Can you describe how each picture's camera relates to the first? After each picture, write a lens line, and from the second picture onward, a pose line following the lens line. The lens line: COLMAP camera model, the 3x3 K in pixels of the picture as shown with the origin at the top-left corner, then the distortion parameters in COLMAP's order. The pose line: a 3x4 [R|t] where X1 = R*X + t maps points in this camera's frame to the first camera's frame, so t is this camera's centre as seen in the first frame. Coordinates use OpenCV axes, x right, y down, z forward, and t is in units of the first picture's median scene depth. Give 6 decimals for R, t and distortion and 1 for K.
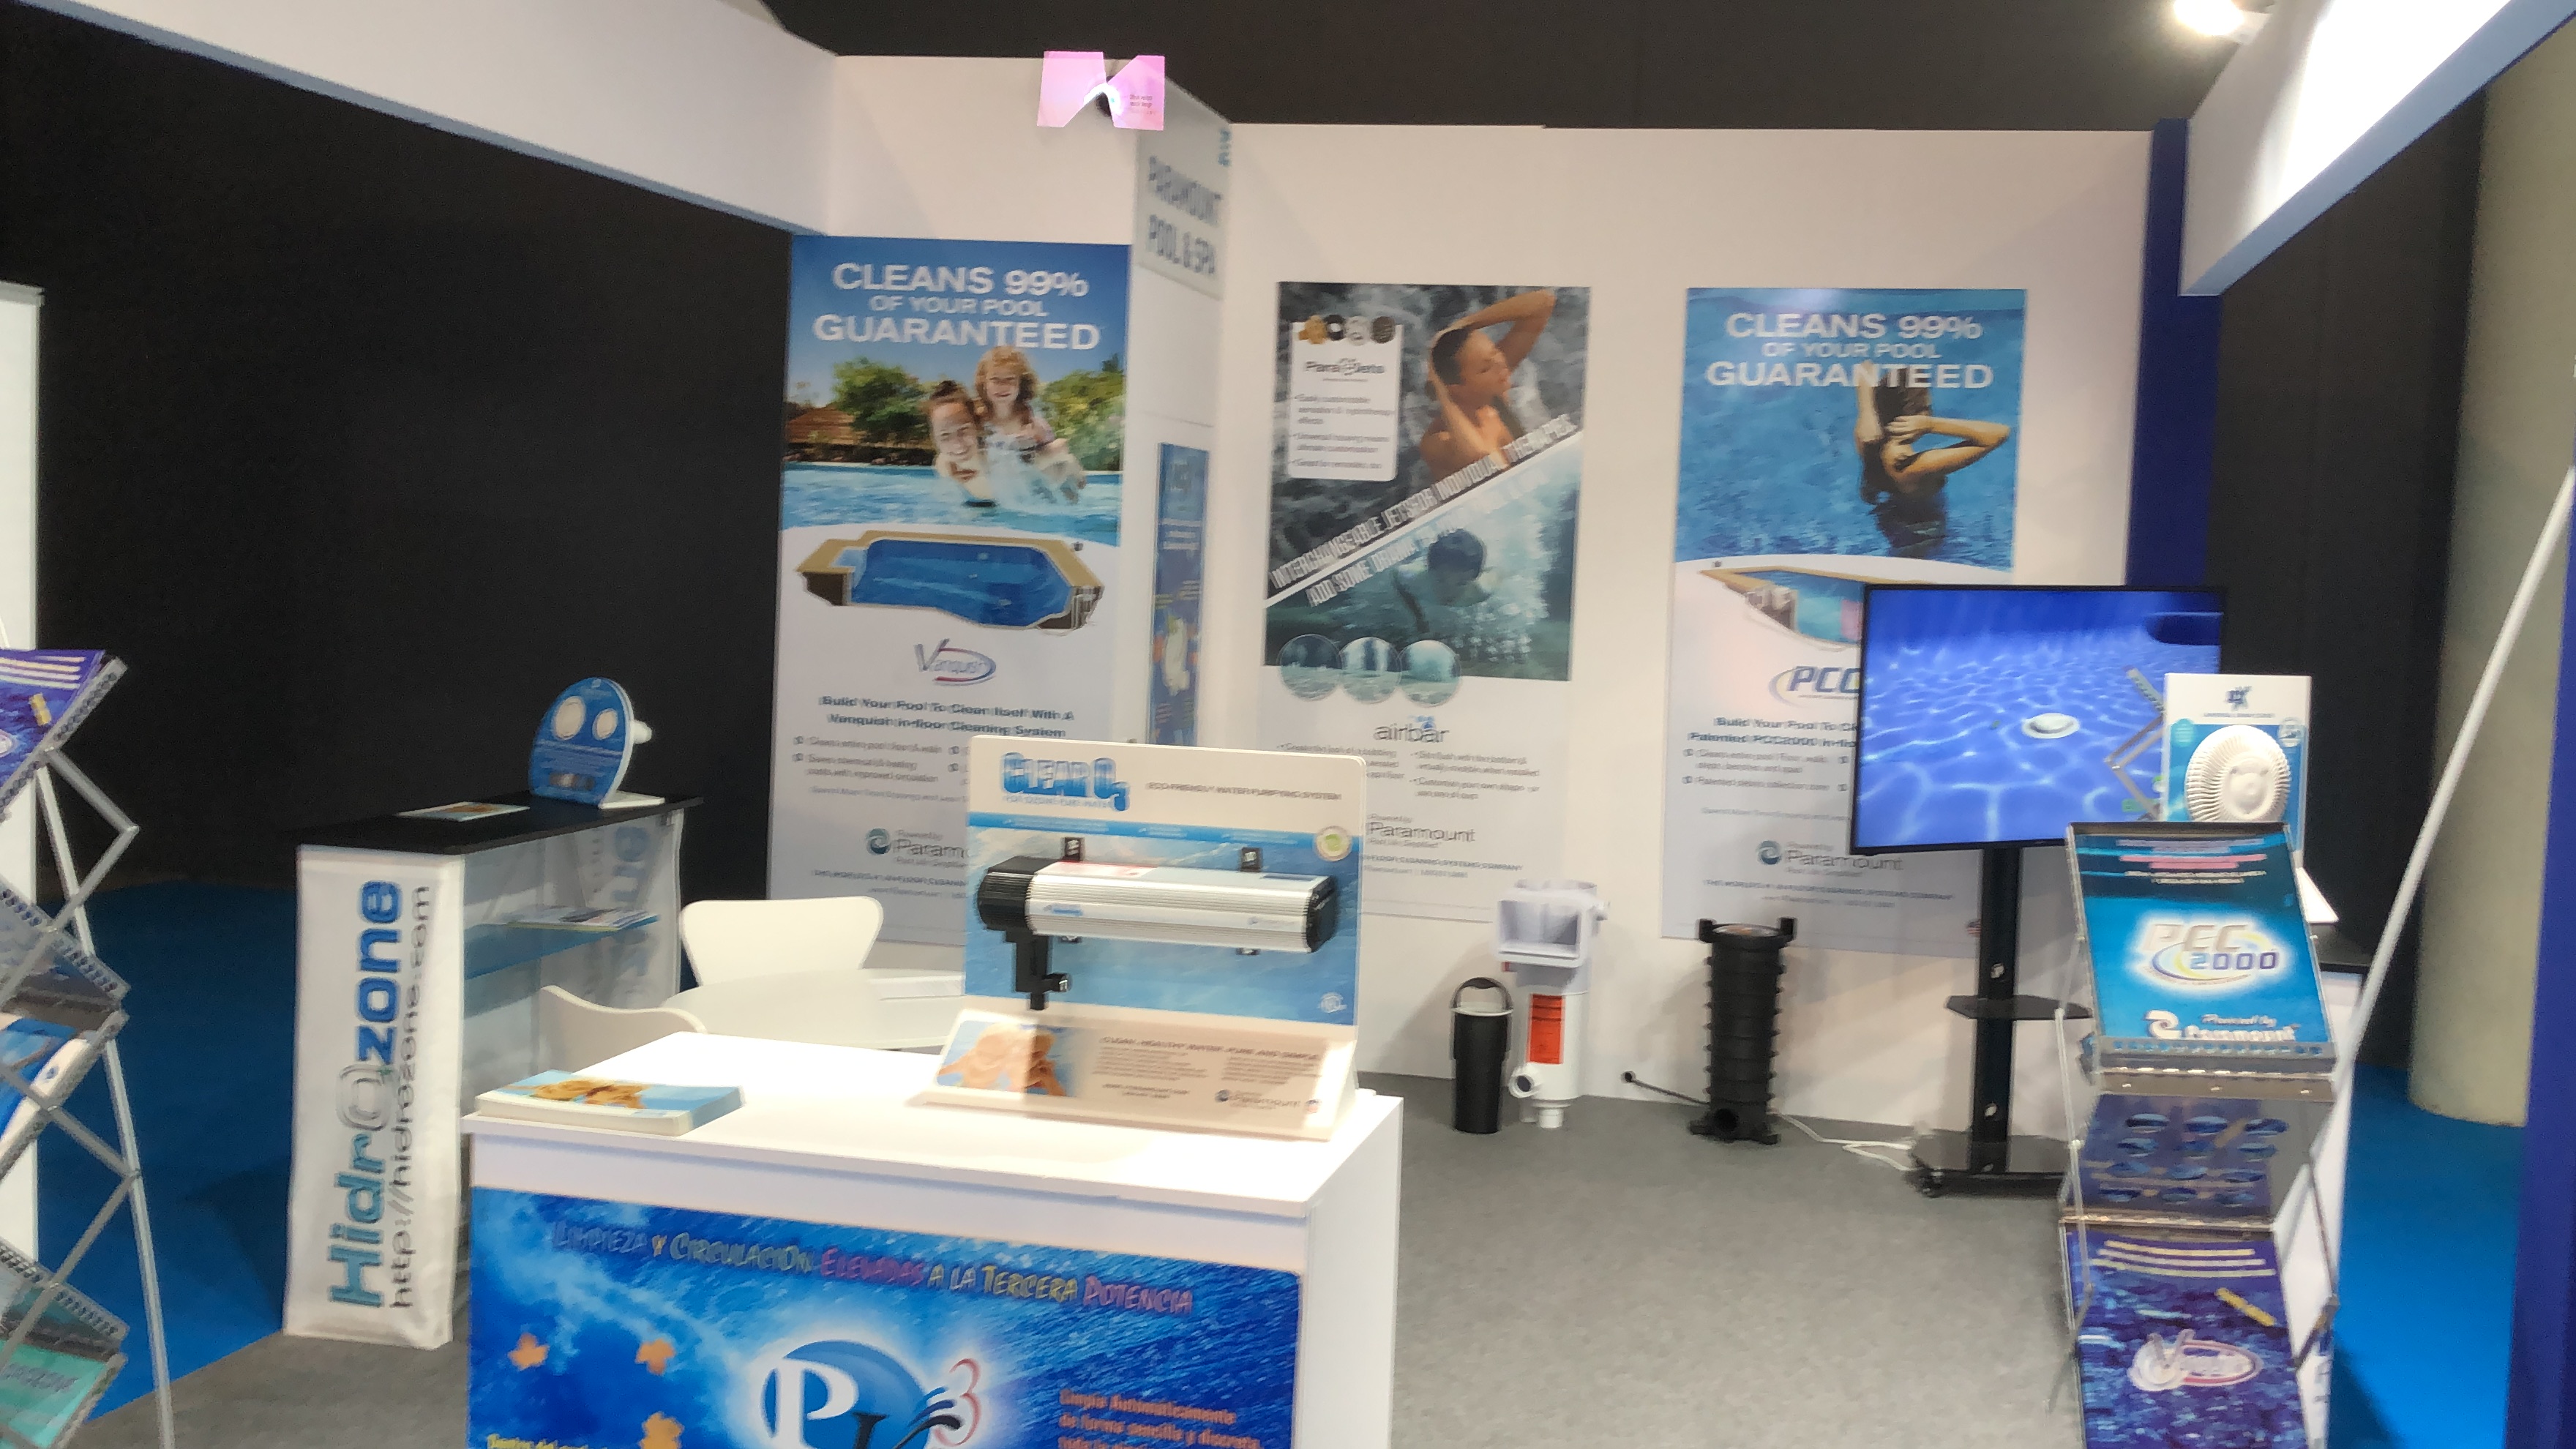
lens RADIAL K [[2386.0, 0, 1365.8], [0, 2386.0, 665.7], [0, 0, 1]] dist [0.202109, -0.757375]
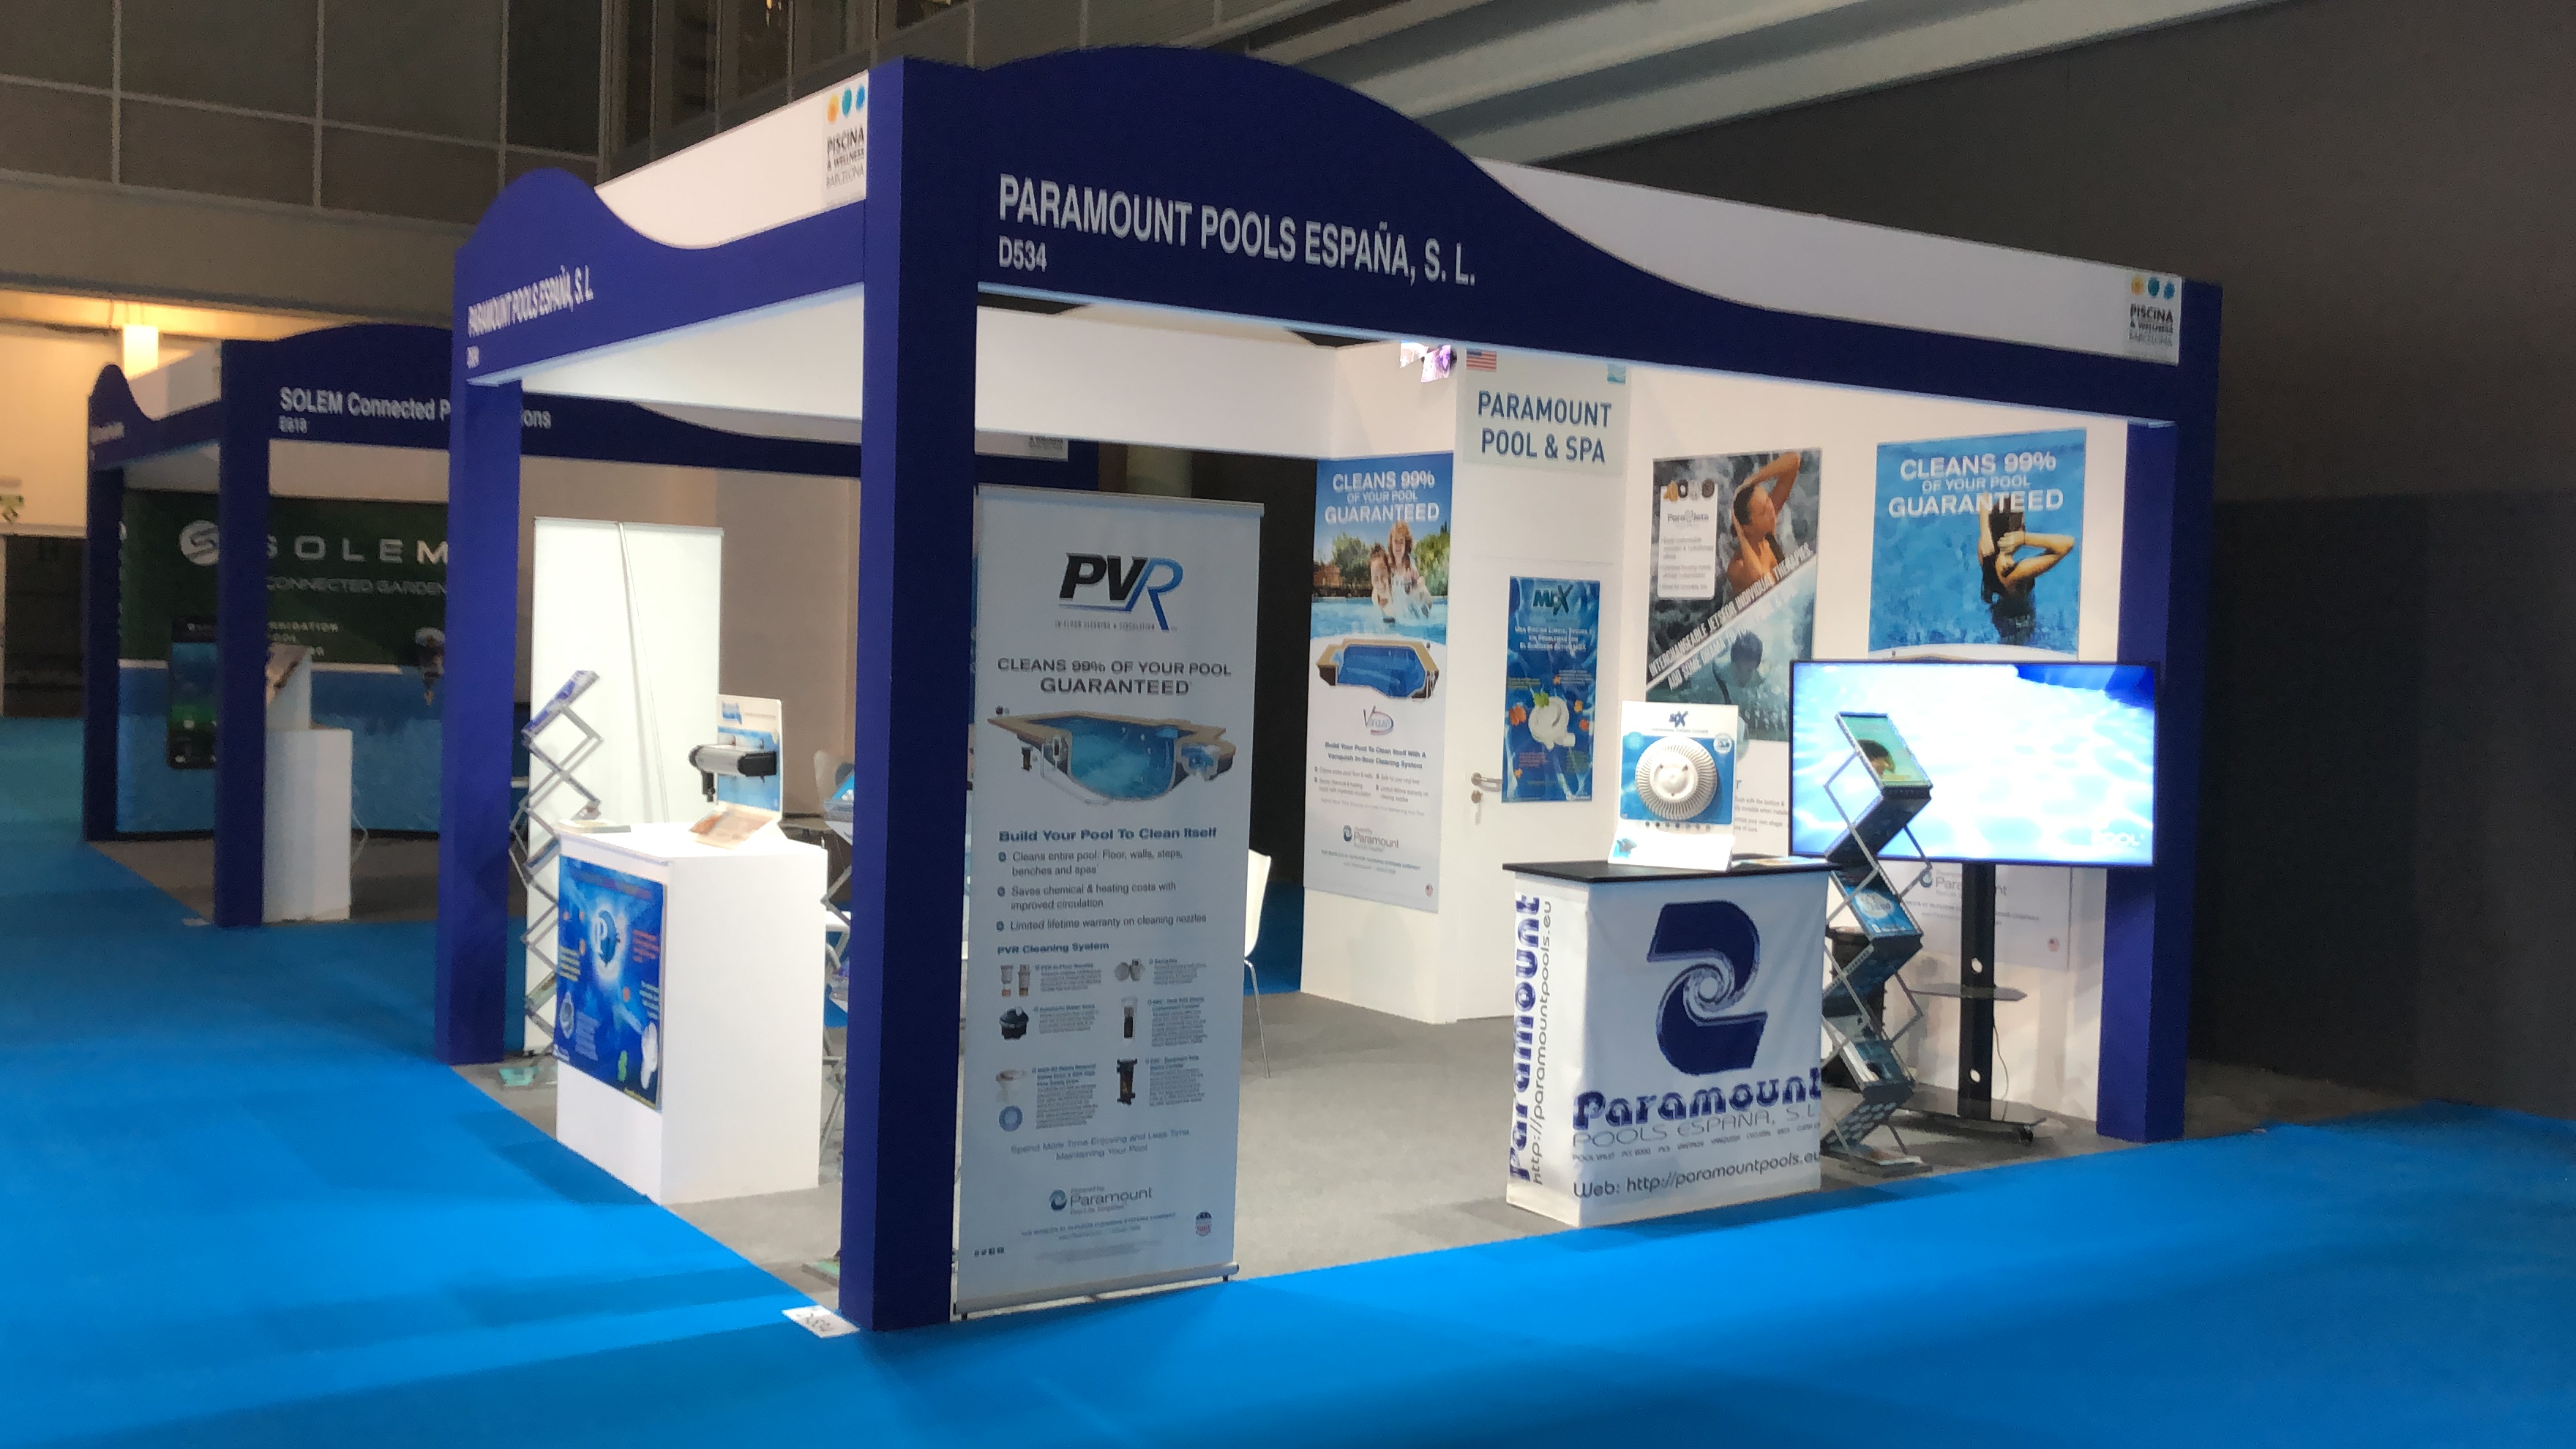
lens RADIAL K [[2386.0, 0, 1301.3], [0, 2386.0, 690.9], [0, 0, 1]] dist [0.121046, -0.381174]
pose [[0.723327, -0.005928, -0.690481, 0.845259], [-0.034083, 0.998438, -0.044276, 0.048129], [0.689664, 0.055560, 0.721995, -0.162379]]
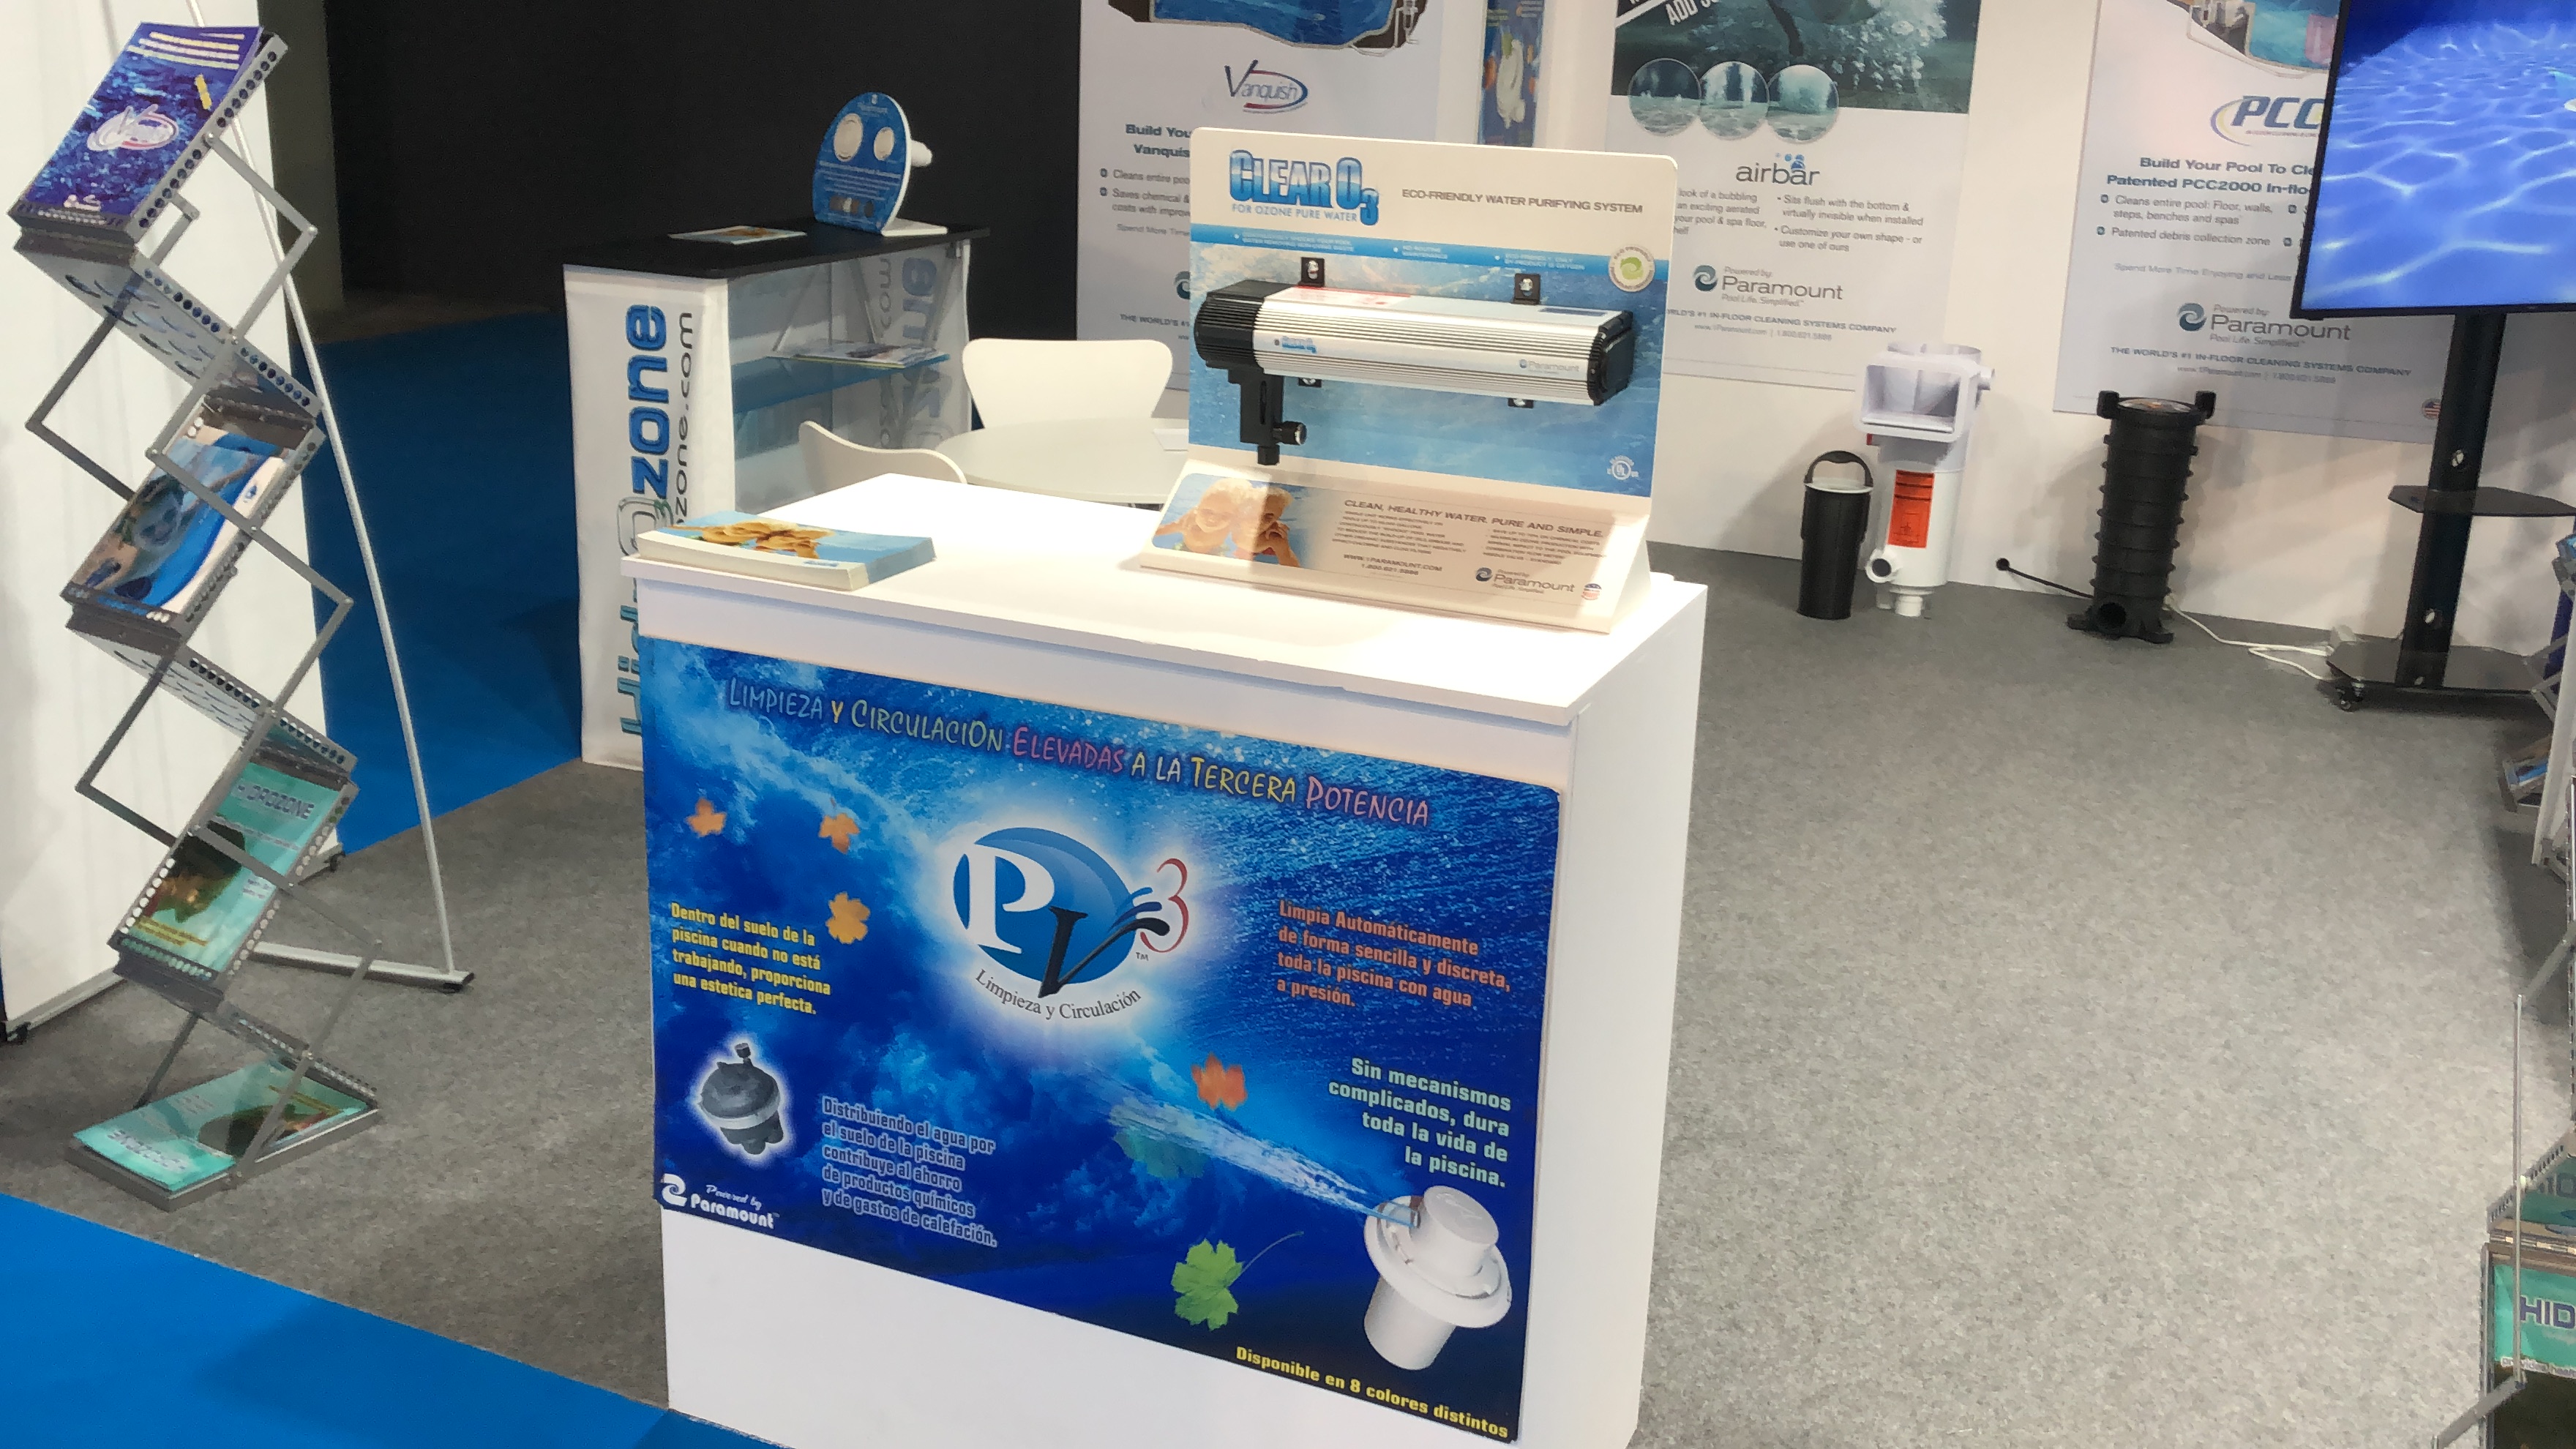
lens RADIAL K [[2400.3, 0, 1272.9], [0, 2400.3, 657.3], [0, 0, 1]] dist [0.105308, -0.279332]
pose [[0.981932, 0.047898, -0.183074, 0.009000], [-0.007272, 0.976273, 0.216419, 0.011479], [0.189097, -0.211178, 0.958982, 0.075143]]
